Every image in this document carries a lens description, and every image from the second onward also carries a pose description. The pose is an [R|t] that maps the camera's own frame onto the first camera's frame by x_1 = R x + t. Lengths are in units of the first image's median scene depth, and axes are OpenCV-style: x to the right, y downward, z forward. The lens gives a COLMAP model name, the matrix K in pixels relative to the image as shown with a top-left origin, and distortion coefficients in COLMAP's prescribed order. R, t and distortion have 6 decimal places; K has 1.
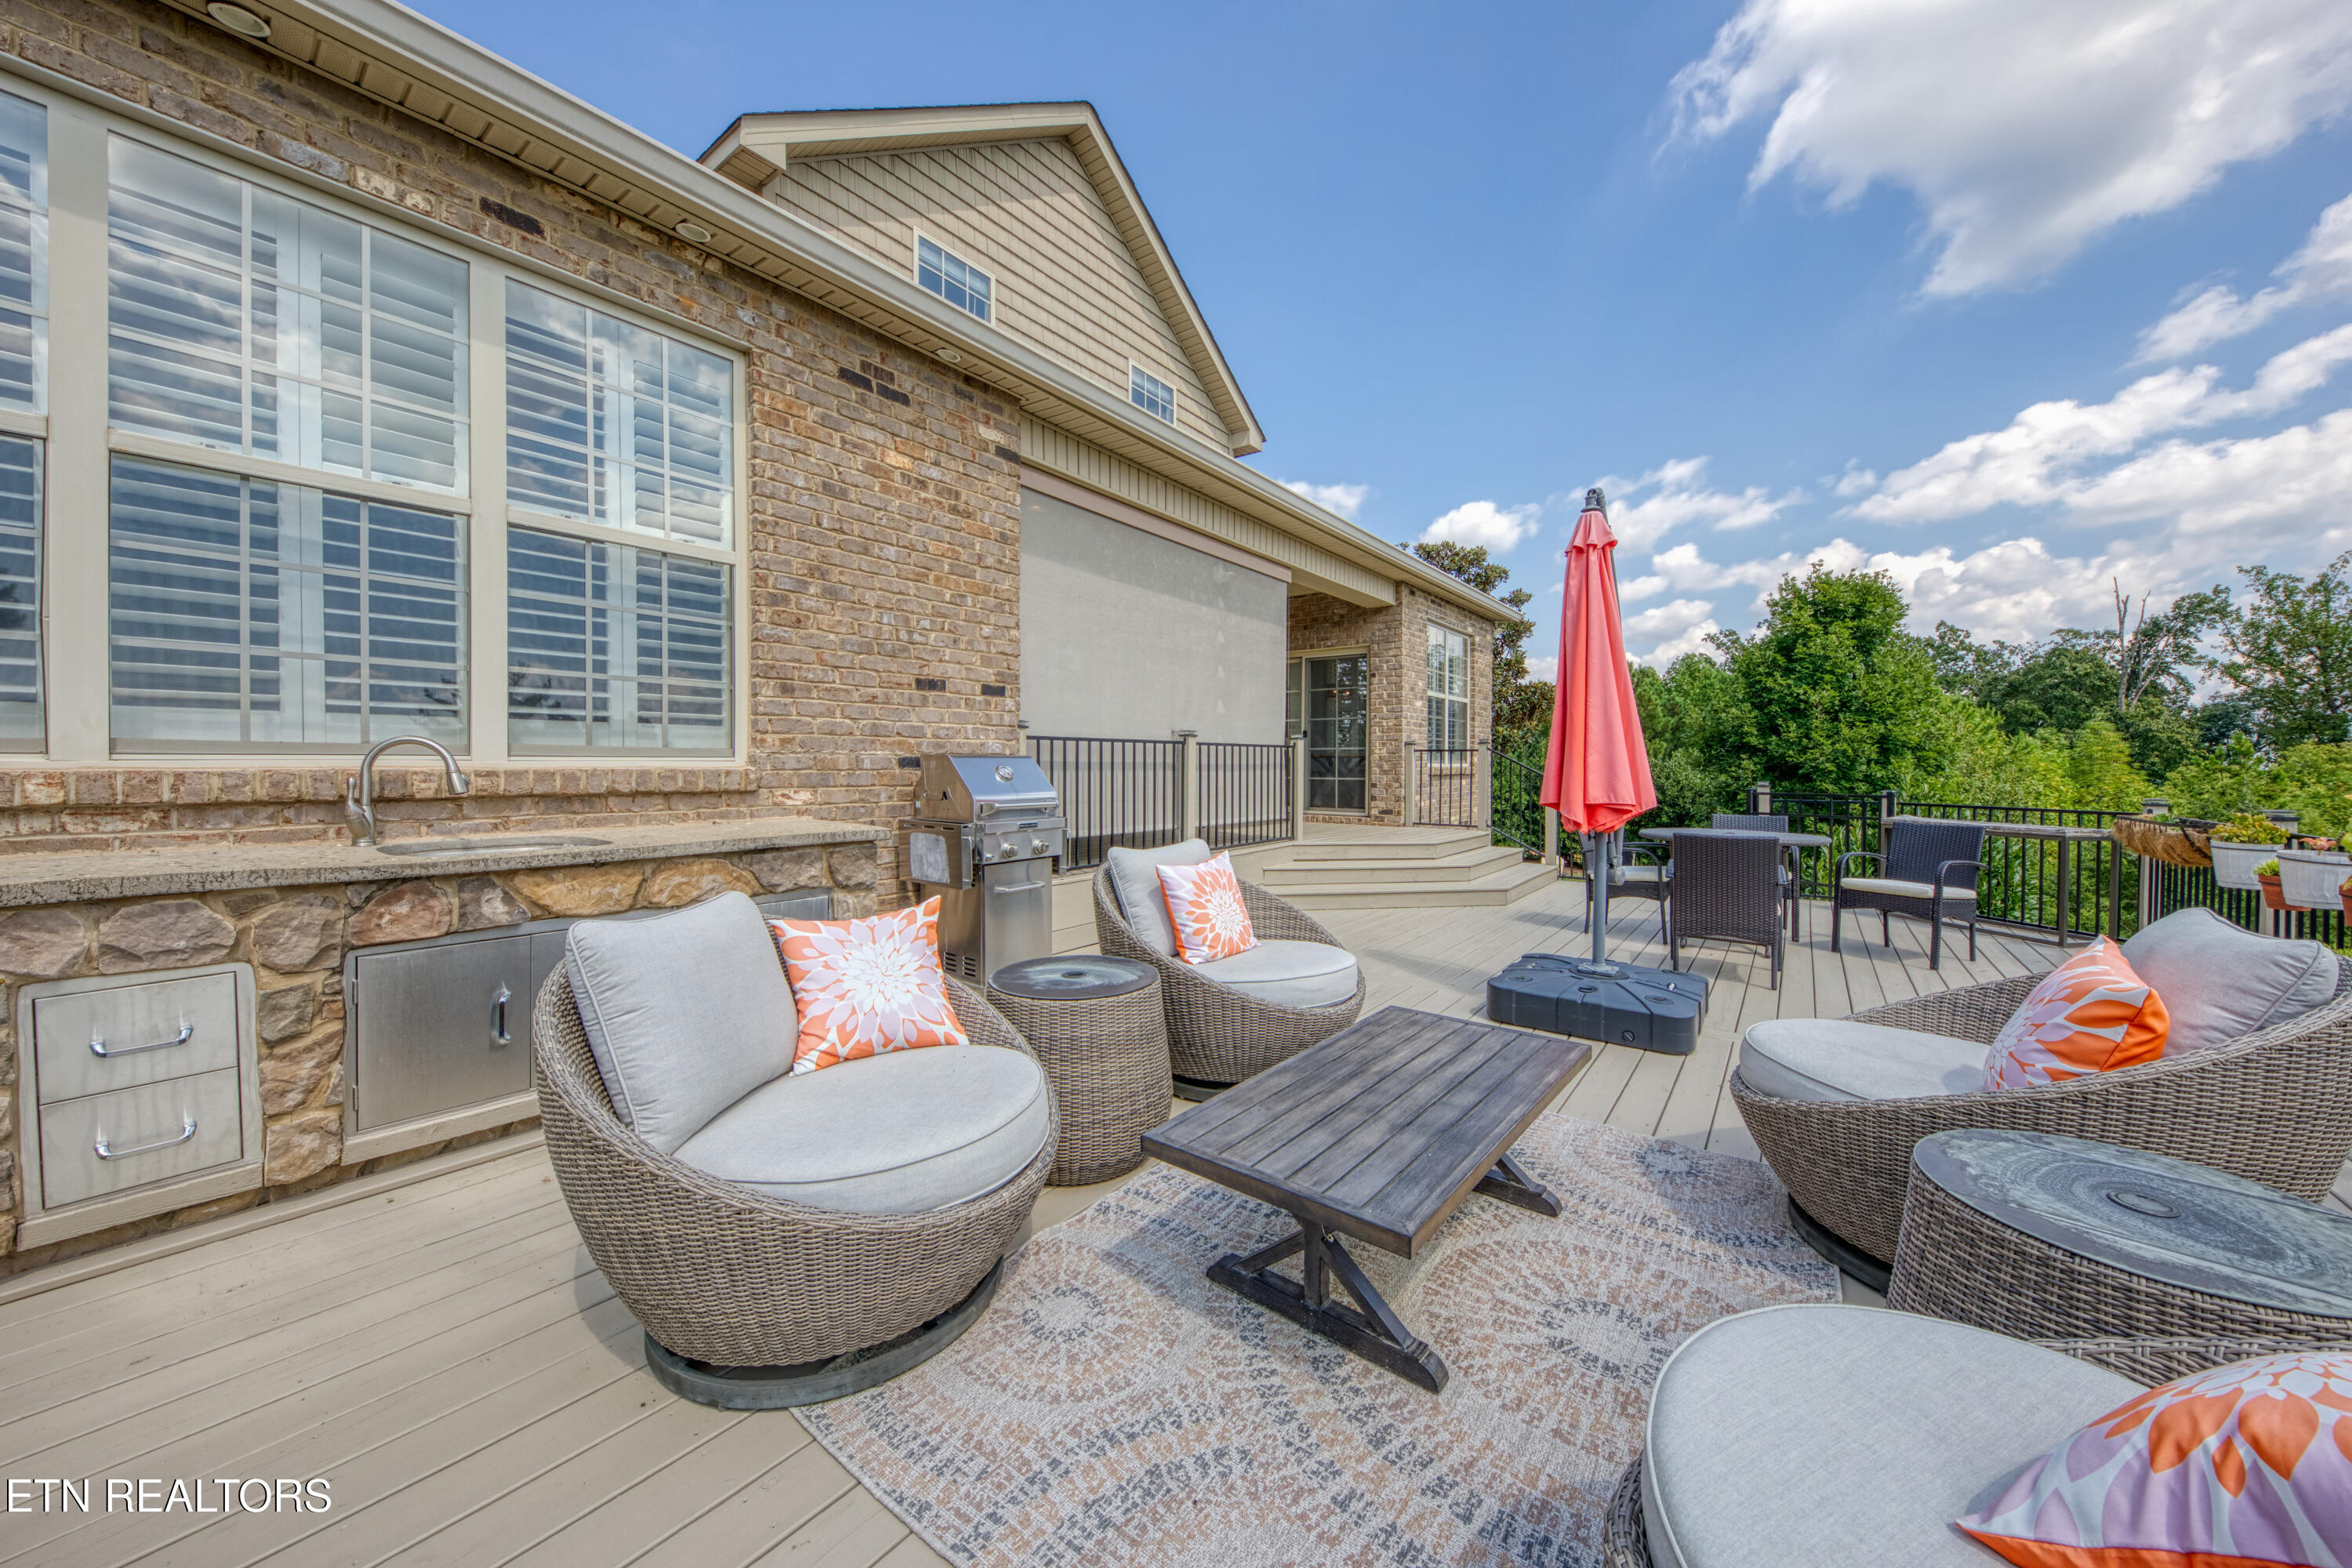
lens RADIAL K [[828.4, 0, 1180.8], [0, 828.4, 783.0], [0, 0, 1]] dist [-0.004682, -0.002044]
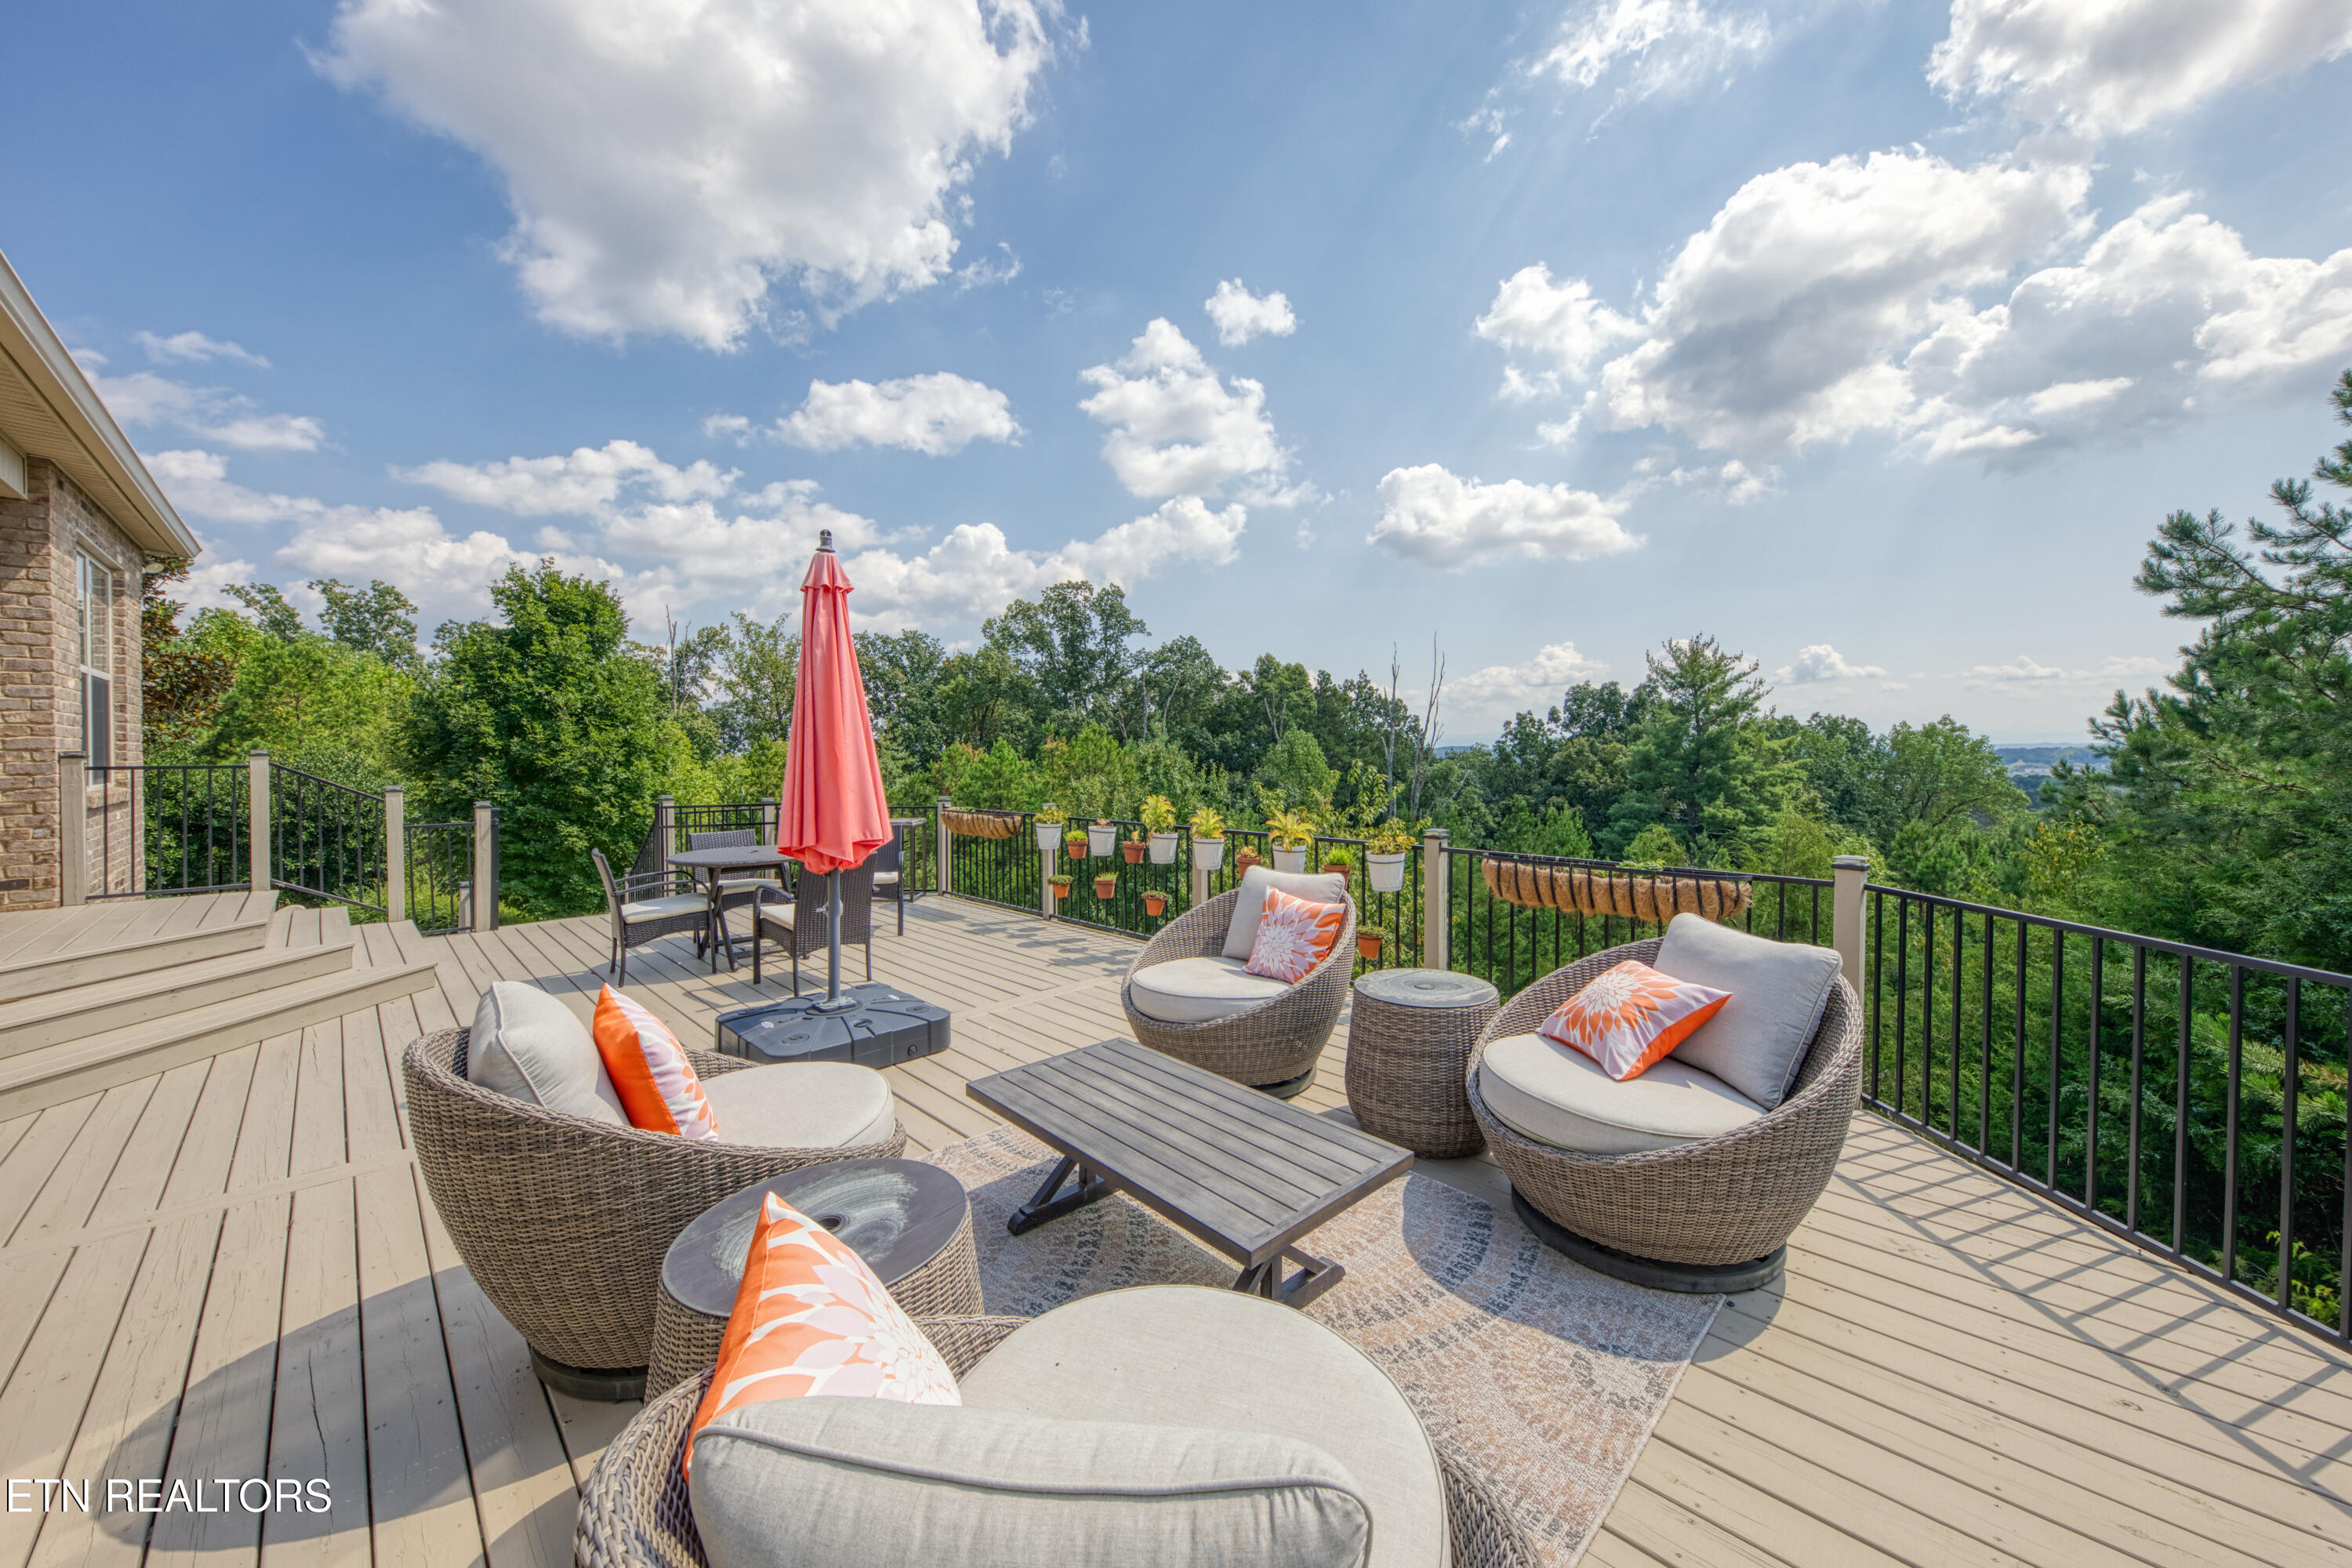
lens RADIAL K [[828.4, 0, 1208.5], [0, 828.4, 820.4], [0, 0, 1]] dist [-0.004682, -0.002044]
pose [[0.116513, -0.083312, 0.989689, -0.122588], [0.023633, 0.996426, 0.081097, -0.020417], [-0.992908, 0.013940, 0.118065, 0.115654]]
